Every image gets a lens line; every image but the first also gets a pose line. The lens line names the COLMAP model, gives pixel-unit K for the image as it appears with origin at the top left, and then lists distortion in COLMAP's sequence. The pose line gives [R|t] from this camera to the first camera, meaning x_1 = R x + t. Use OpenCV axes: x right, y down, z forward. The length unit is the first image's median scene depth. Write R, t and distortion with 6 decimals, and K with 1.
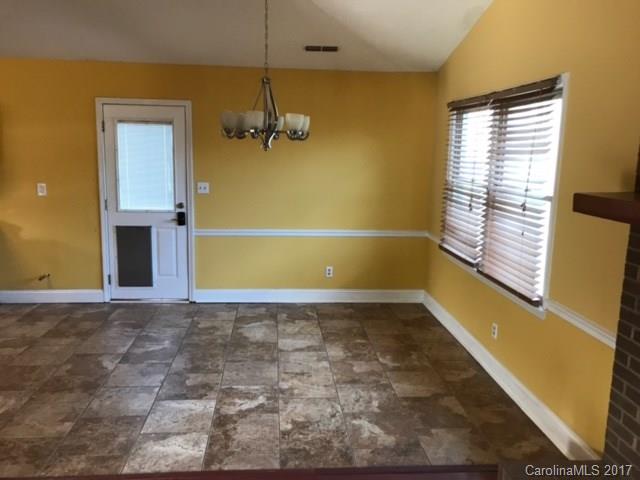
lens RADIAL K [[534.5, 0, 320.8], [0, 534.5, 240.3], [0, 0, 1]] dist [0.008988, -0.006400]
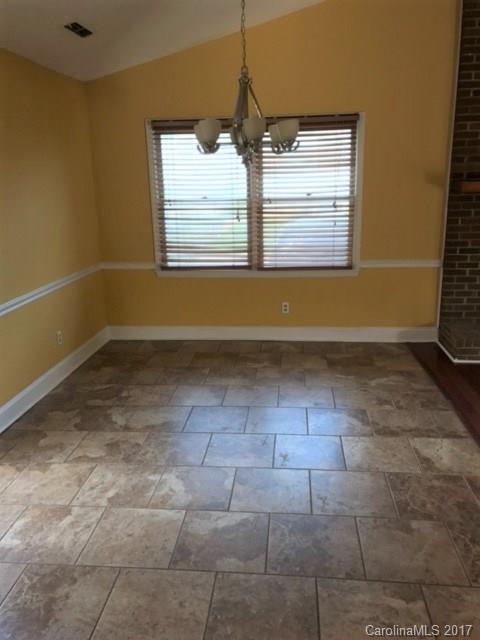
lens RADIAL K [[534.5, 0, 239.1], [0, 534.5, 319.7], [0, 0, 1]] dist [0.008988, -0.006400]
pose [[0.175245, -0.281148, 0.943528, -0.933876], [0.201492, 0.948315, 0.245151, -0.145288], [-0.963686, 0.147152, 0.222837, 0.824518]]
